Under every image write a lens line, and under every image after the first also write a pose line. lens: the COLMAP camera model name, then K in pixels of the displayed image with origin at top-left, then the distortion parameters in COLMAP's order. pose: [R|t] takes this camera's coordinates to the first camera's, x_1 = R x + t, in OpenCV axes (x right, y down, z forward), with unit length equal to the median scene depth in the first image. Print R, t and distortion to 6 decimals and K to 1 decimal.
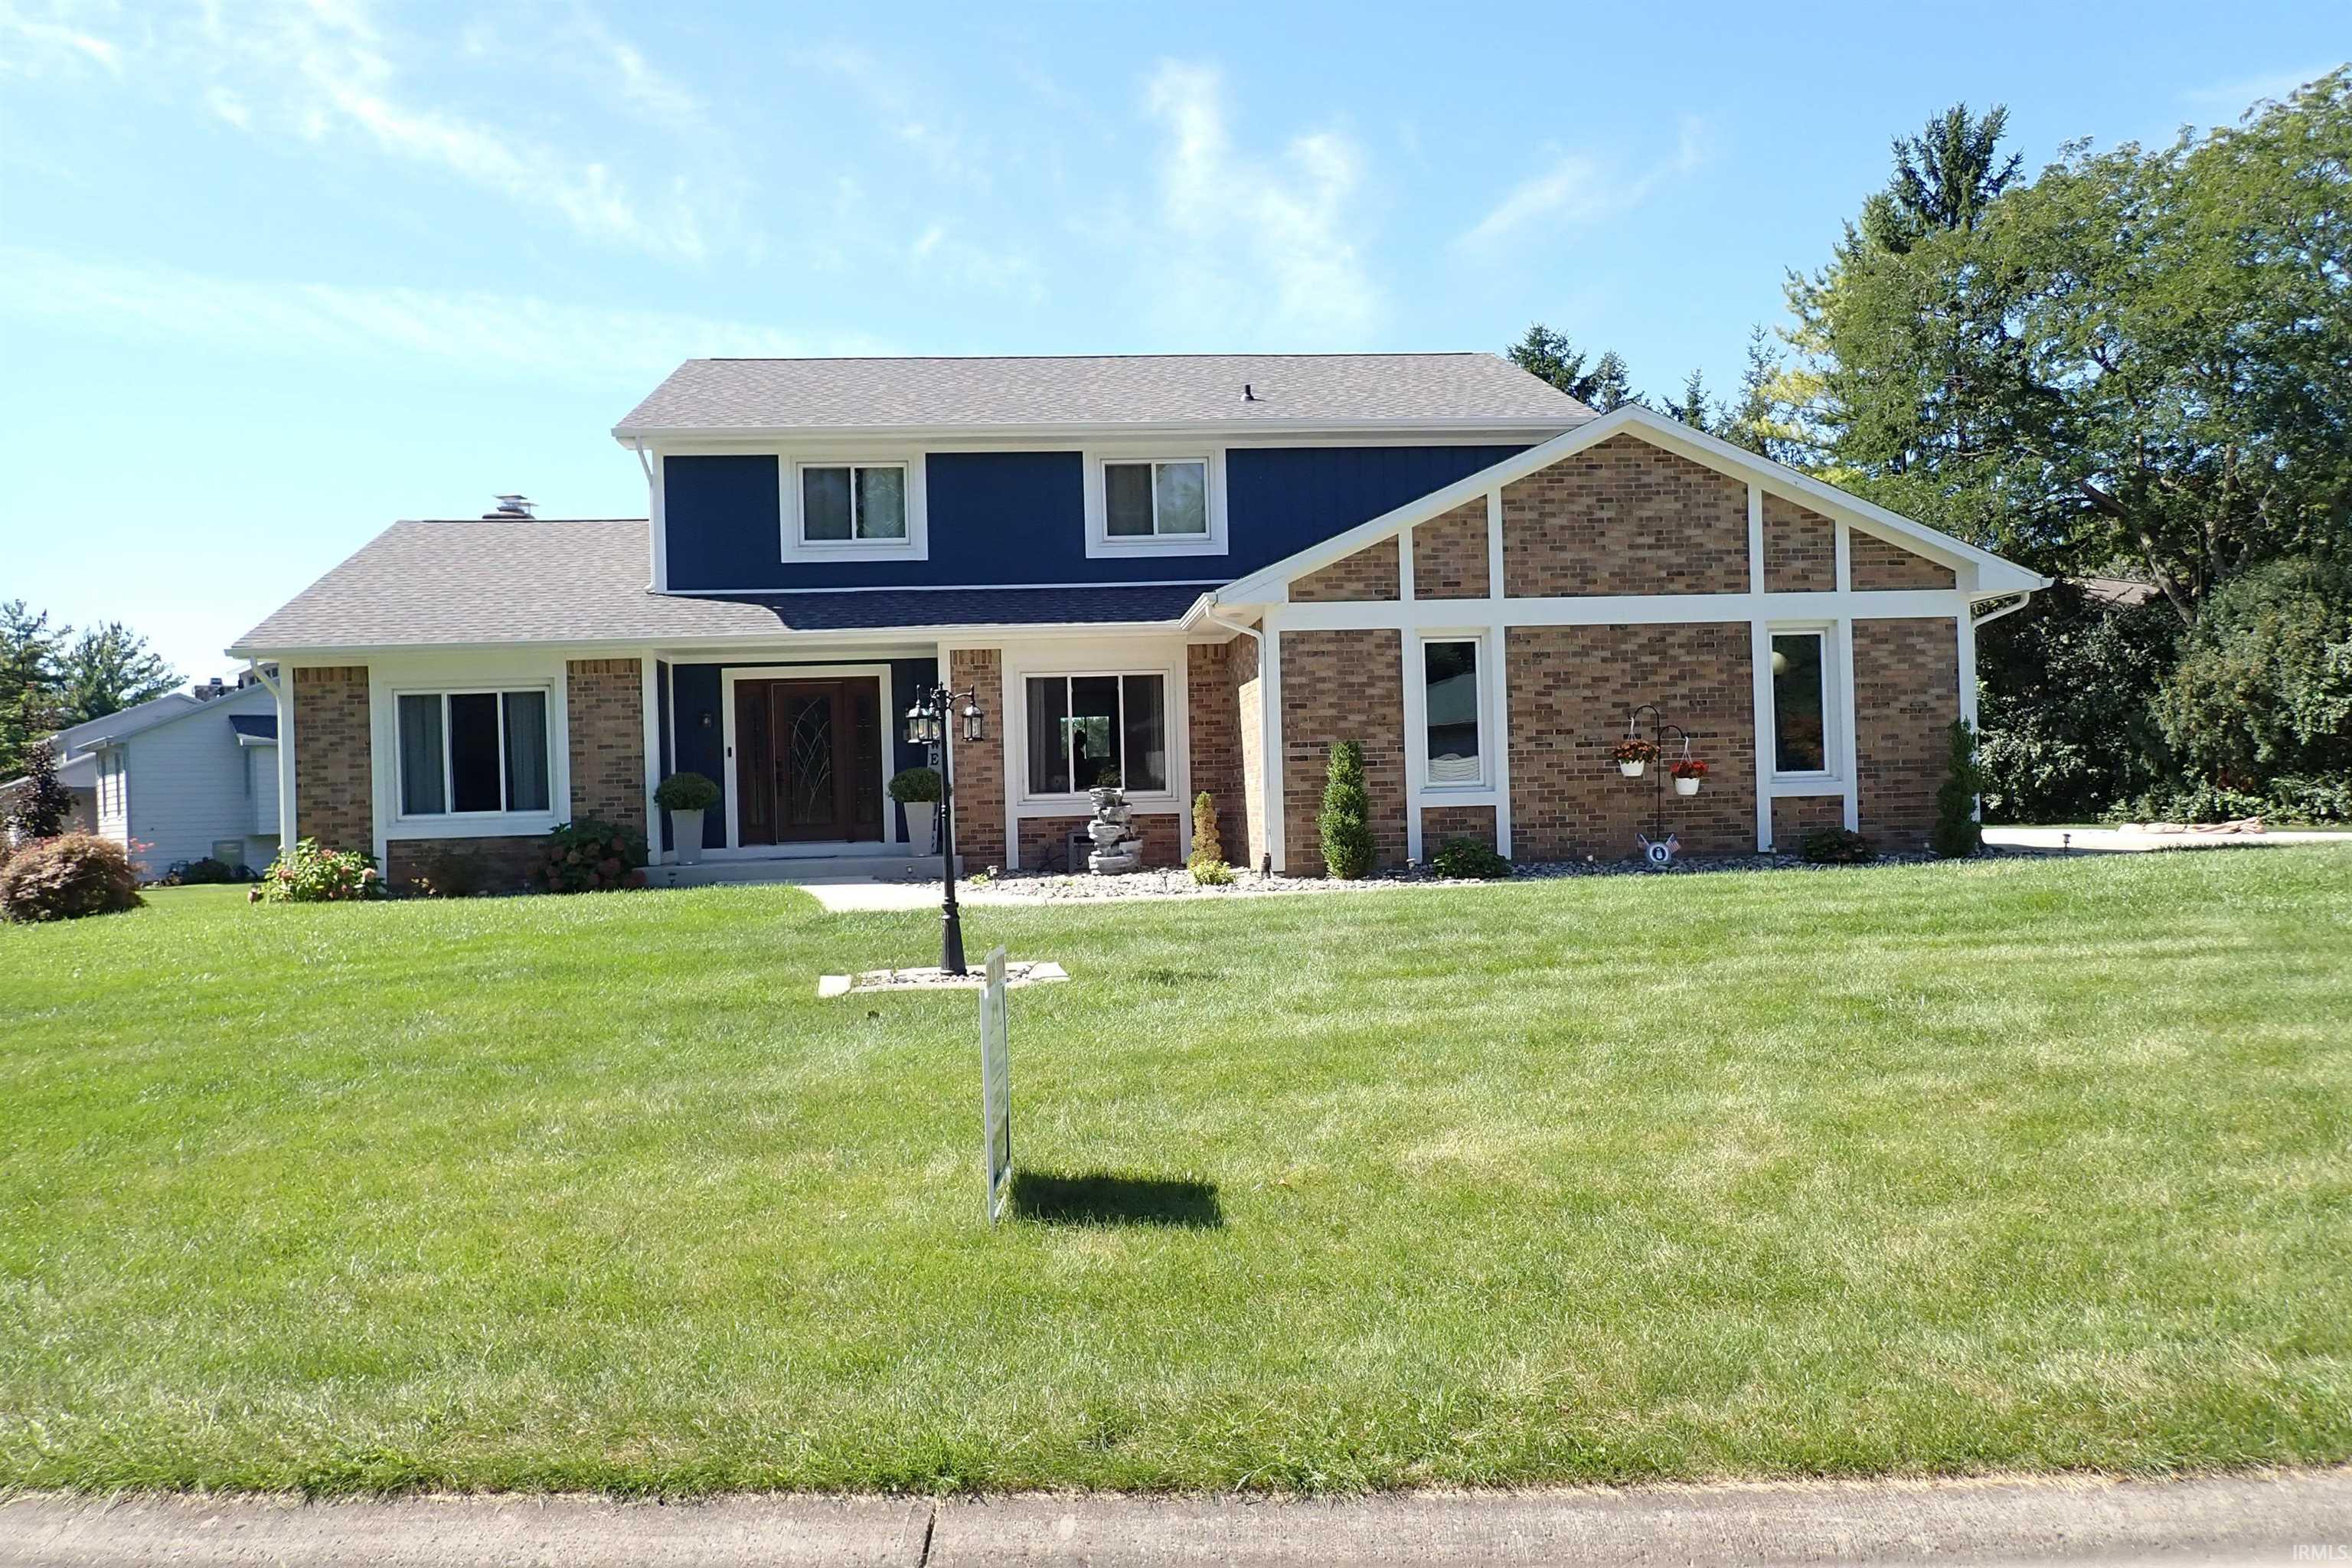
lens RADIAL K [[1739.7, 0, 1139.1], [0, 1739.7, 784.6], [0, 0, 1]] dist [0.000696, -0.009740]
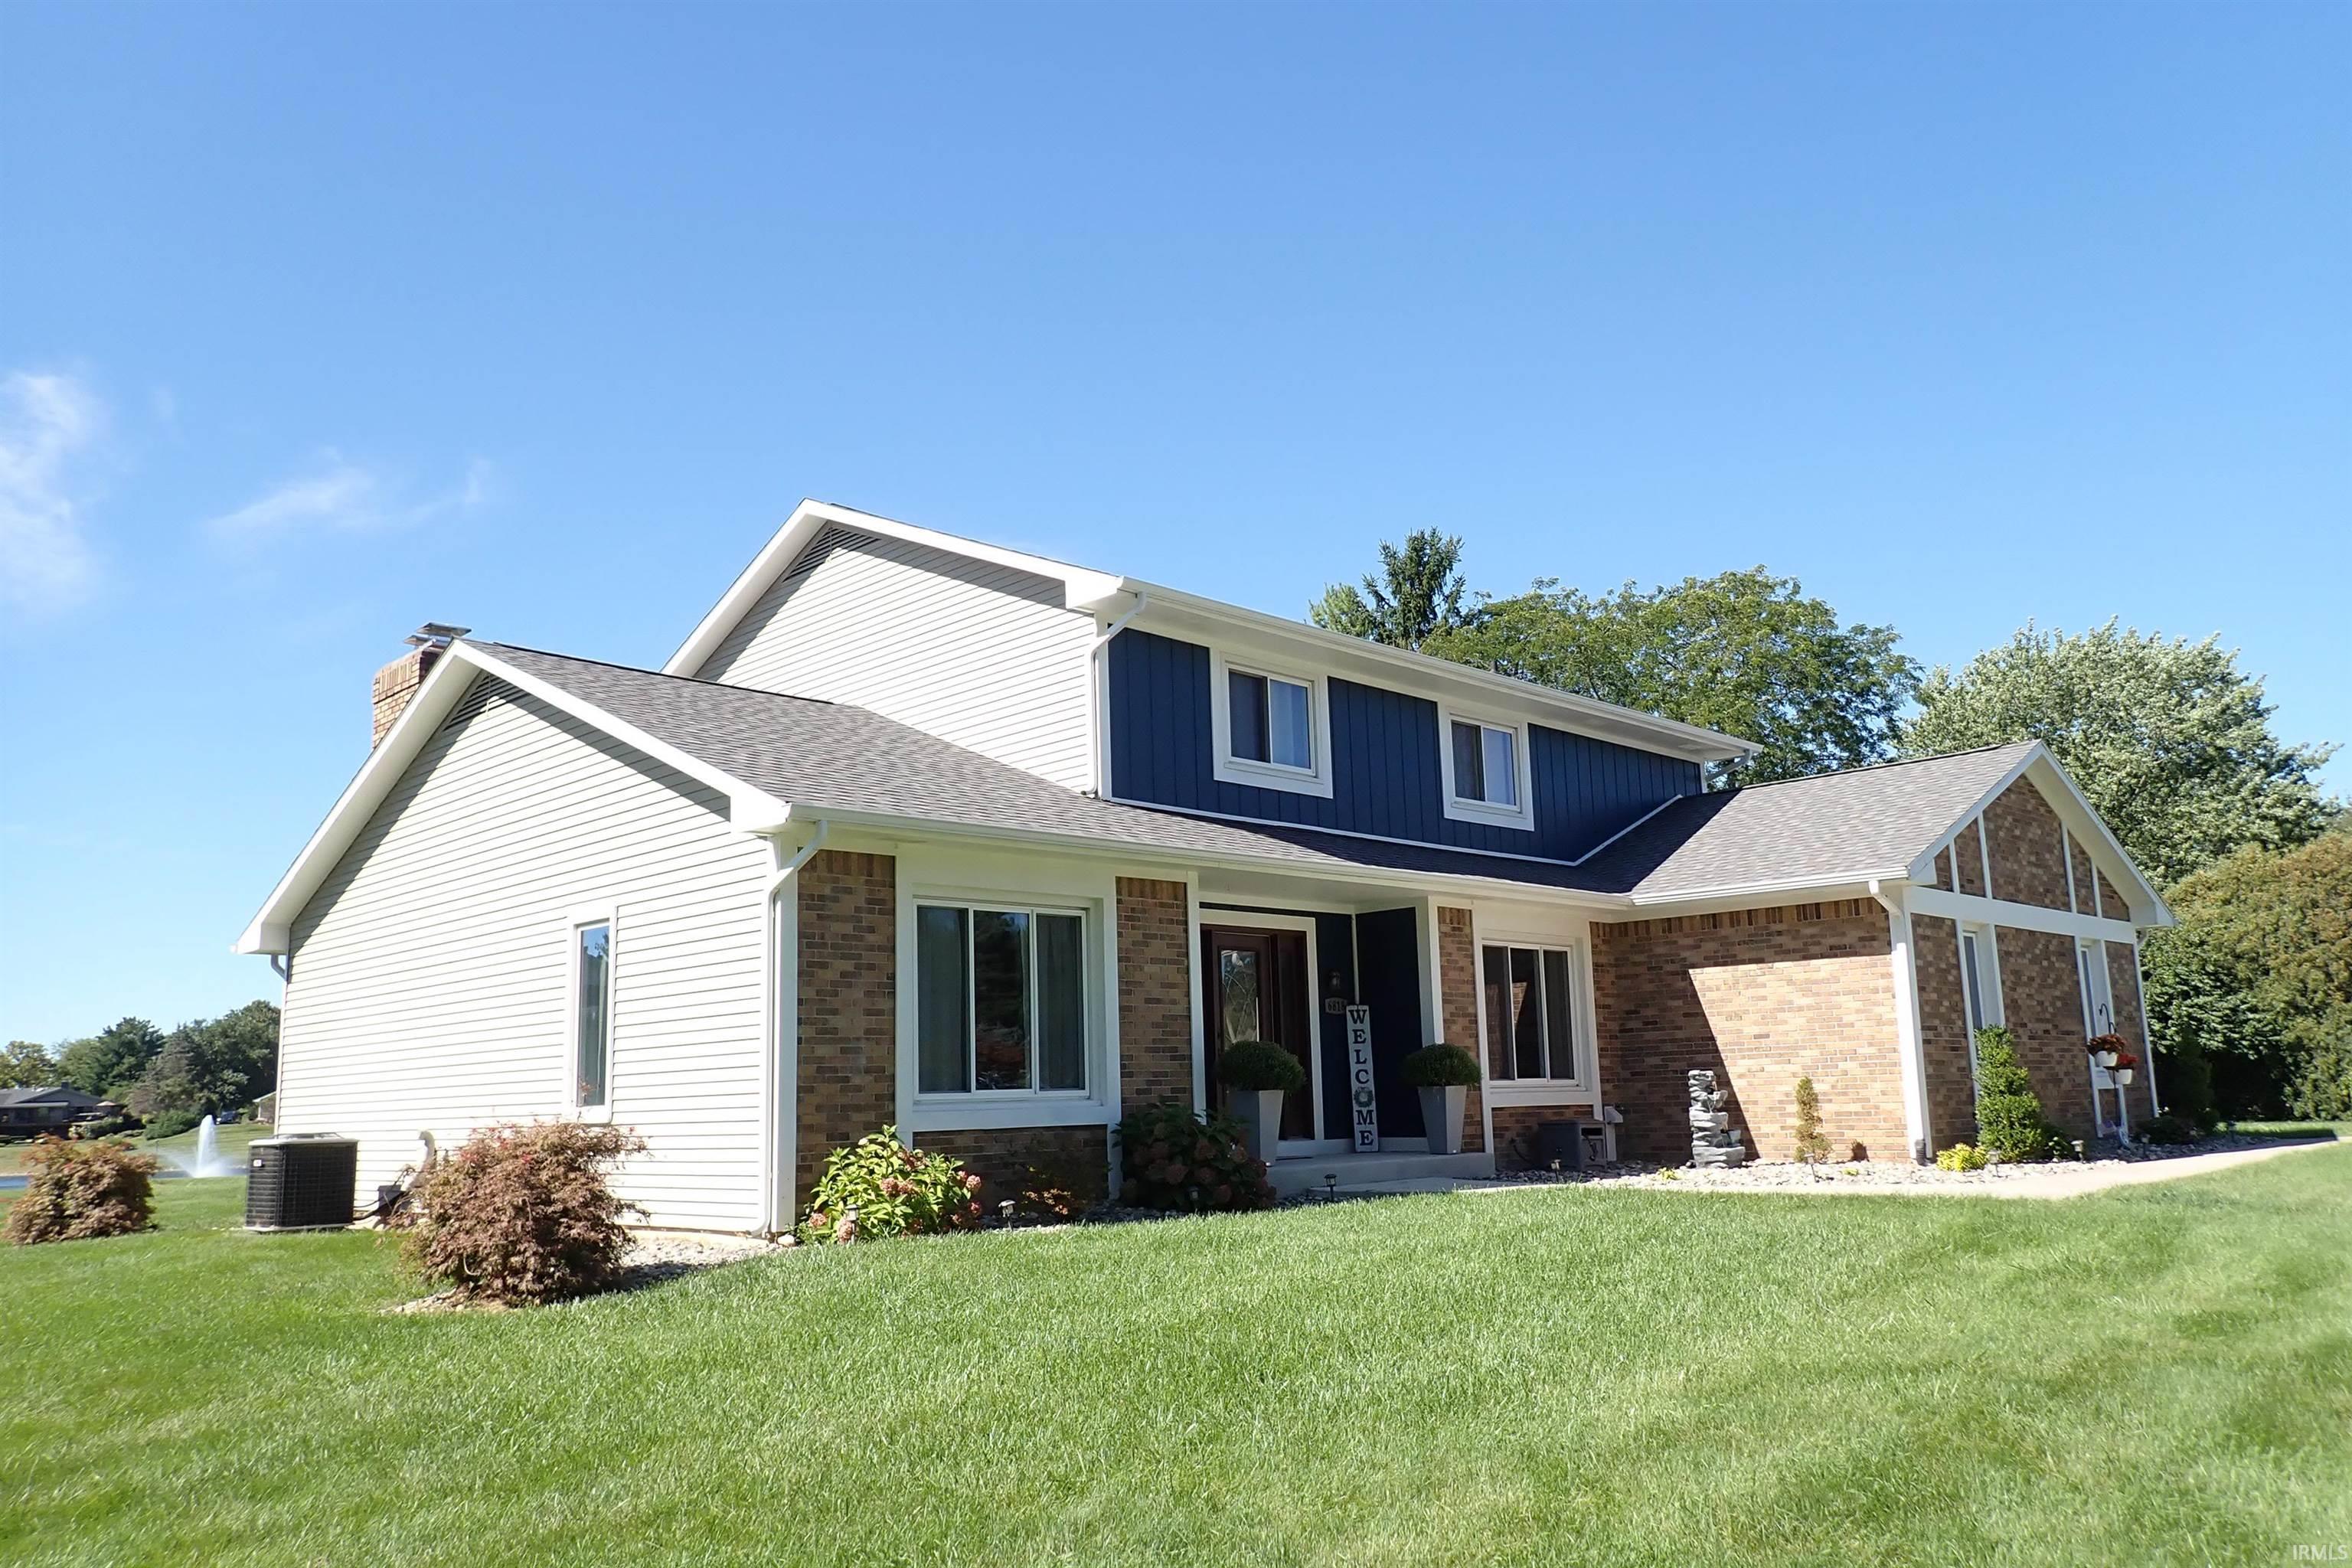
lens RADIAL K [[1739.7, 0, 1139.1], [0, 1739.7, 784.6], [0, 0, 1]] dist [0.000696, -0.009740]
pose [[0.764934, 0.126008, 0.631663, -0.772523], [-0.003286, 0.981428, -0.191802, 0.028462], [-0.644100, 0.144641, 0.751142, 0.448346]]
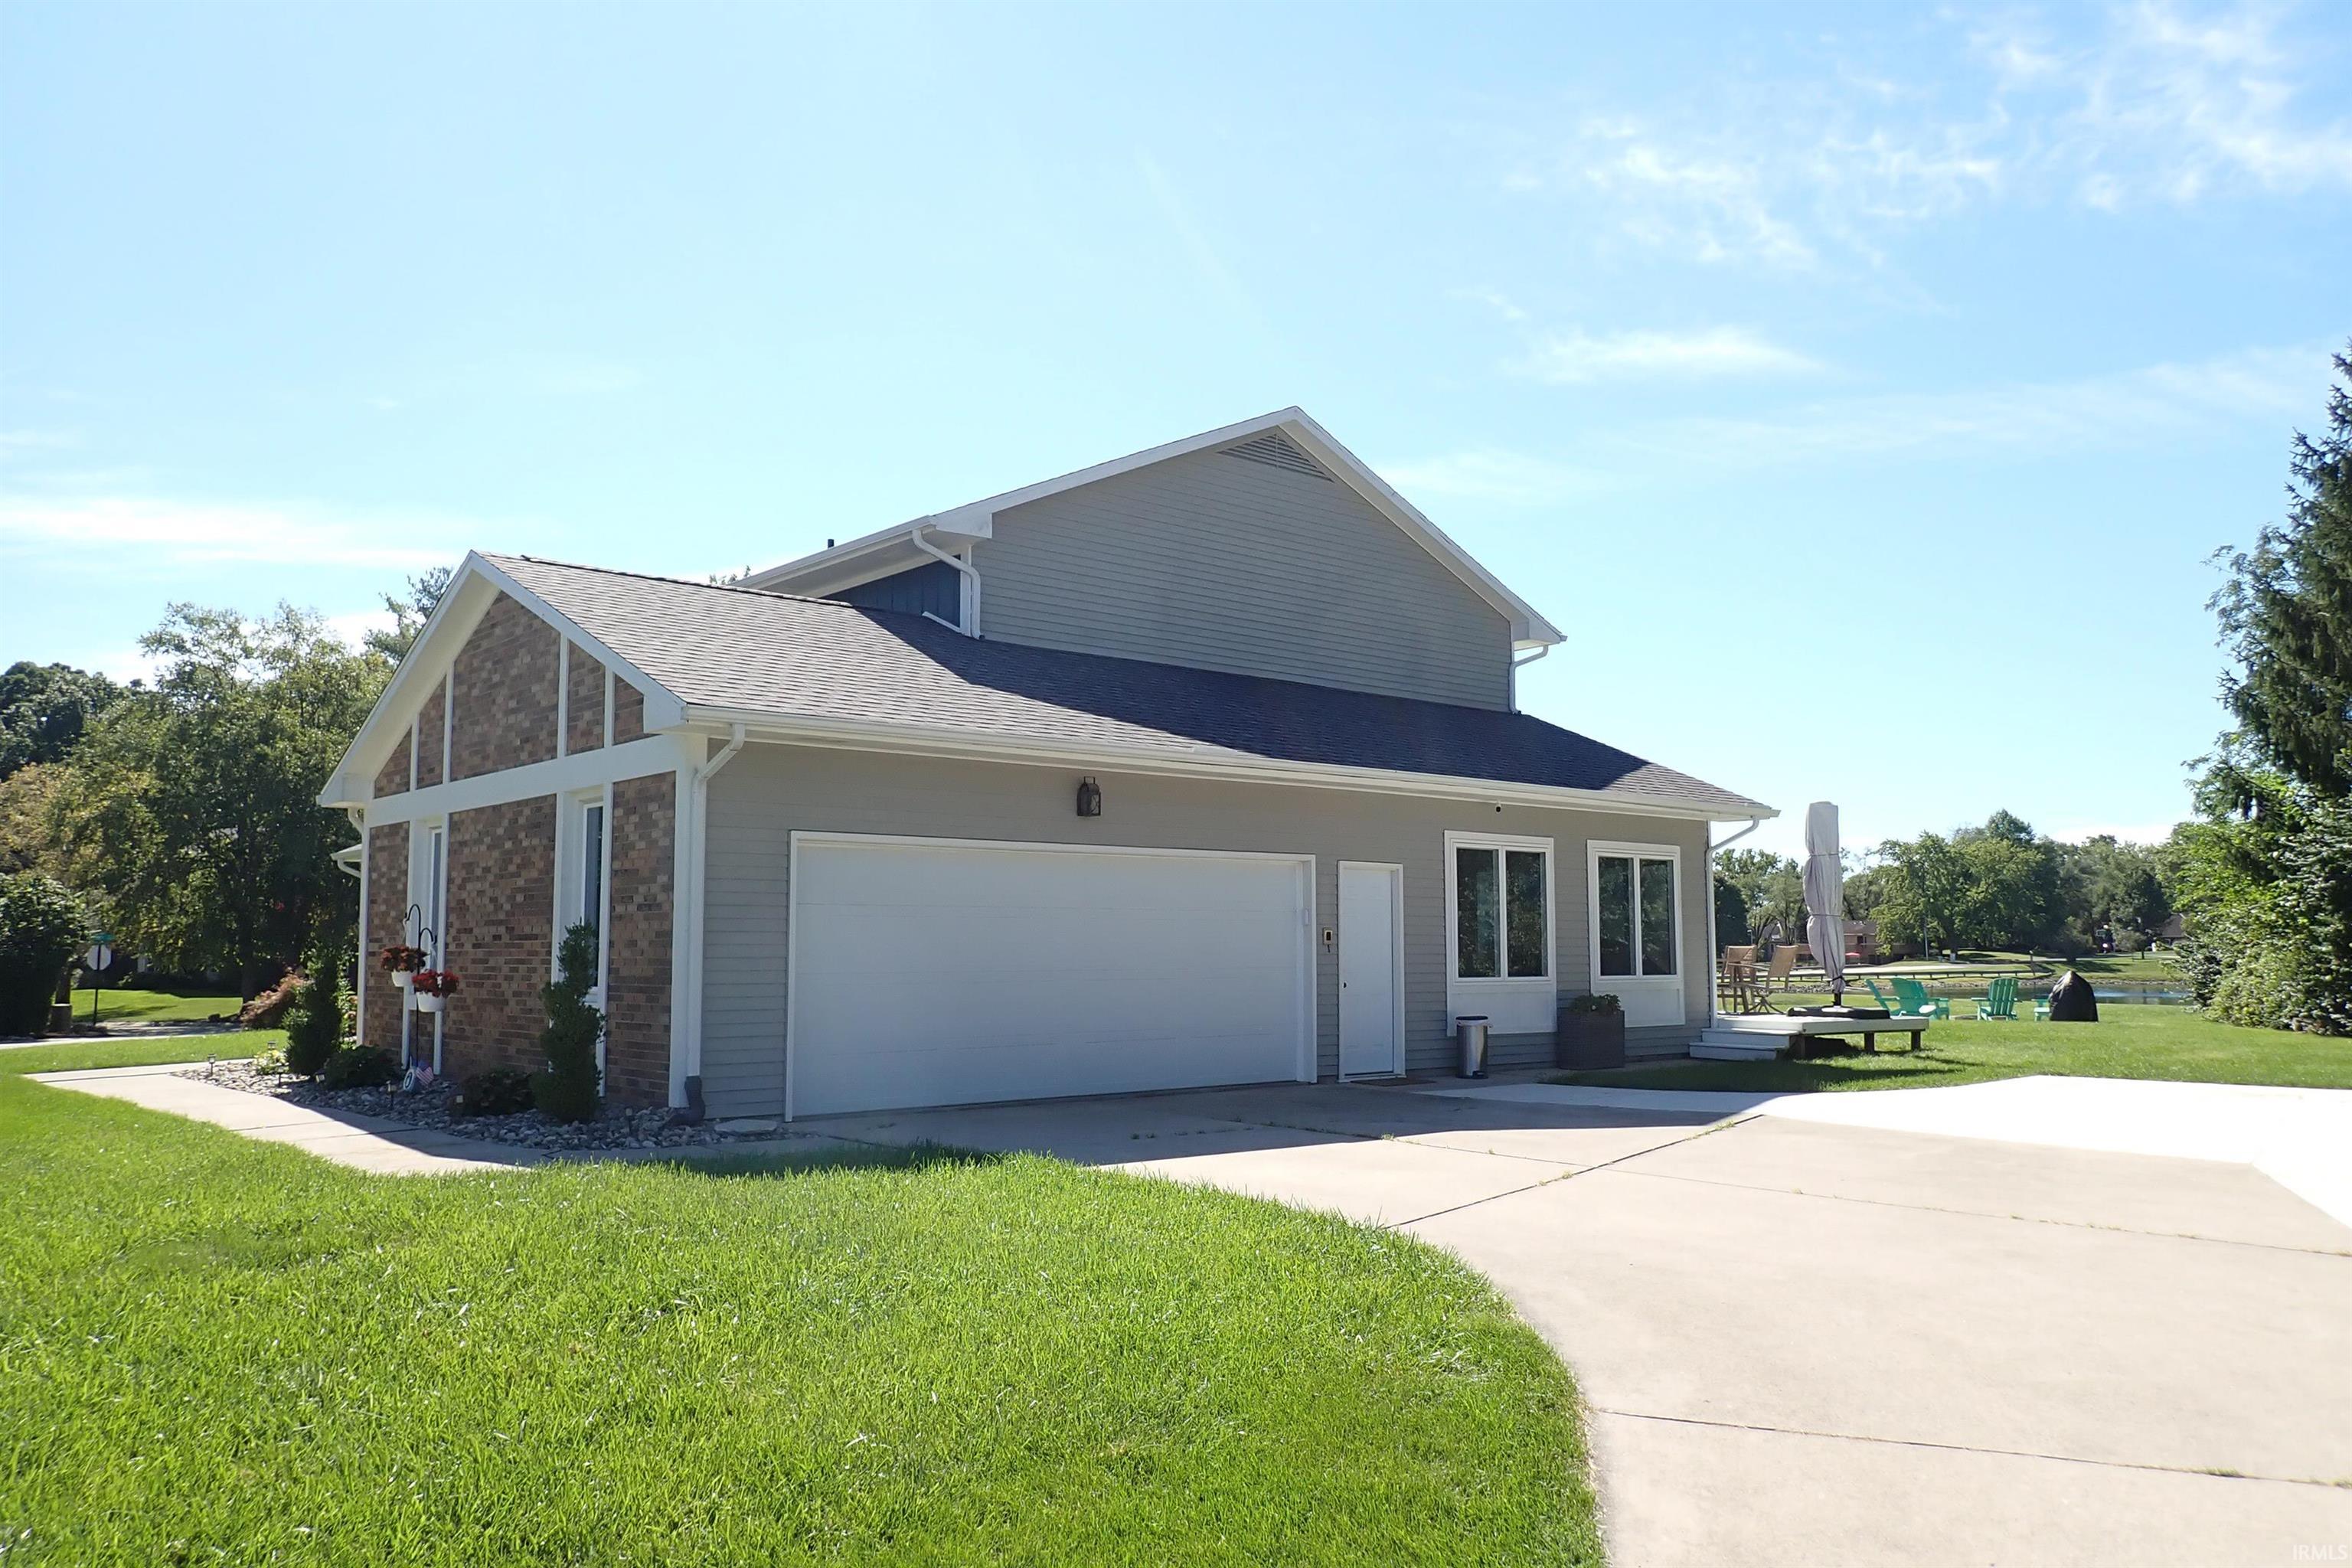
lens RADIAL K [[2005.2, 0, 1176.0], [0, 2005.2, 784.0], [0, 0, 1]] dist [-0.002003, -0.001329]
pose [[0.535921, -0.045684, -0.843031, 1.152996], [-0.019345, 0.997608, -0.066359, -0.039231], [0.844046, 0.051872, 0.533755, 0.663120]]
